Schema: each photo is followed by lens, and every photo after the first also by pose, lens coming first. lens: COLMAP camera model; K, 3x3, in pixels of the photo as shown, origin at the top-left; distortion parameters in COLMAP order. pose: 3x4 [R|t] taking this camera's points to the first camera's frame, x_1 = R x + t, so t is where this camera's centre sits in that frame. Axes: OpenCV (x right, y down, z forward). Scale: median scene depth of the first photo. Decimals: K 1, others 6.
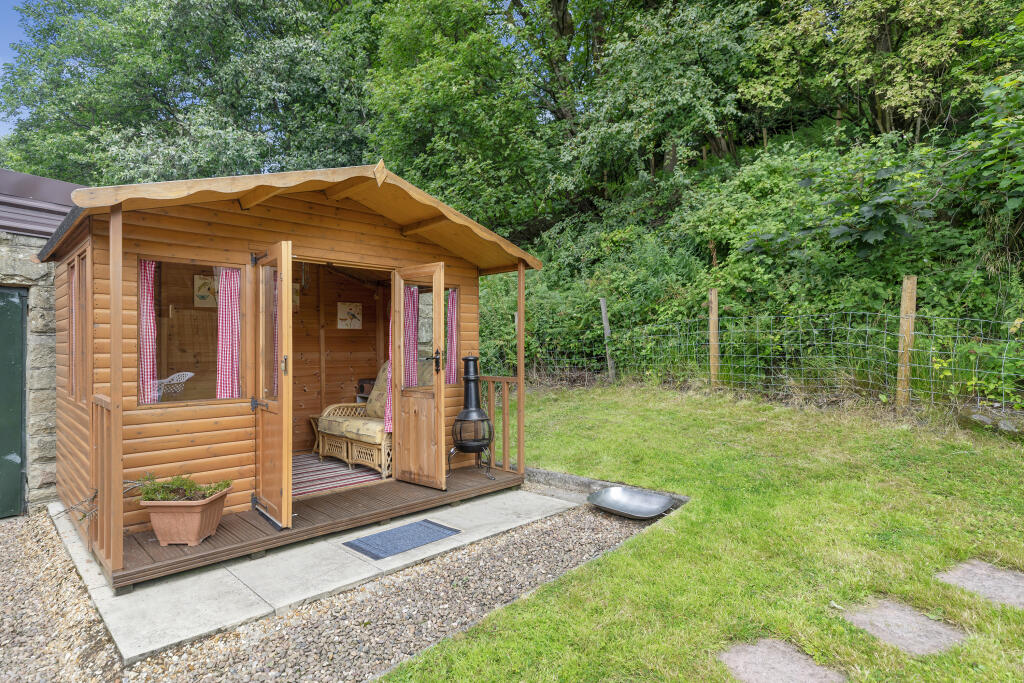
lens RADIAL K [[555.2, 0, 512.0], [0, 555.2, 341.5], [0, 0, 1]] dist [0.003607, 0.000453]
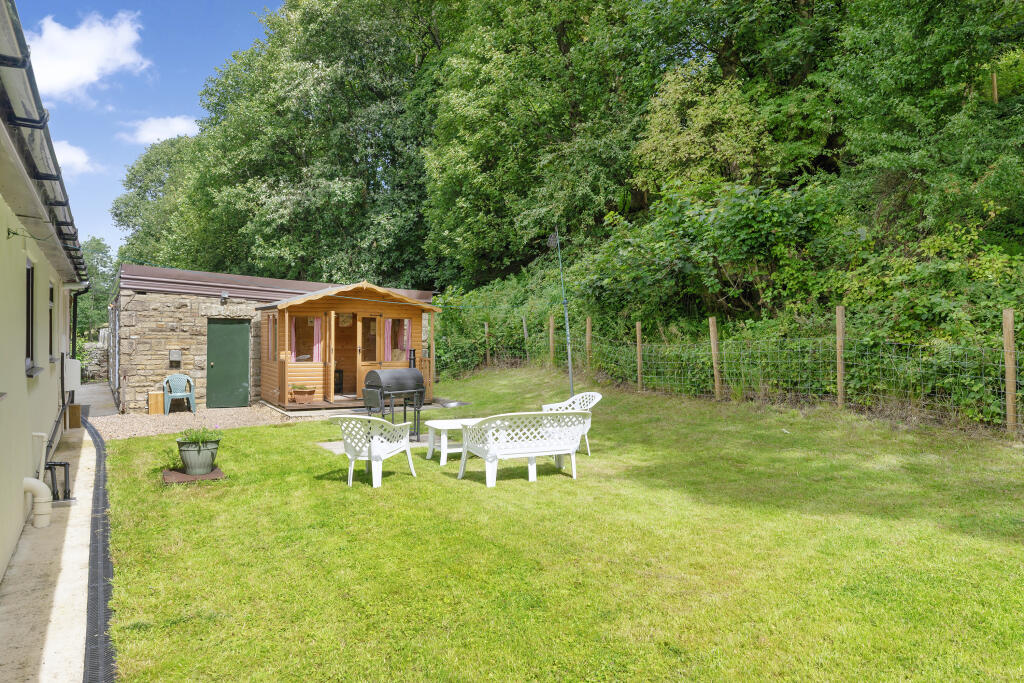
lens RADIAL K [[727.0, 0, 511.5], [0, 727.0, 339.6], [0, 0, 1]] dist [-0.002811, -0.000395]
pose [[0.966322, 0.015817, -0.256848, 1.134989], [-0.011929, 0.999790, 0.016688, -0.069014], [0.257058, -0.013062, 0.966308, -1.893861]]
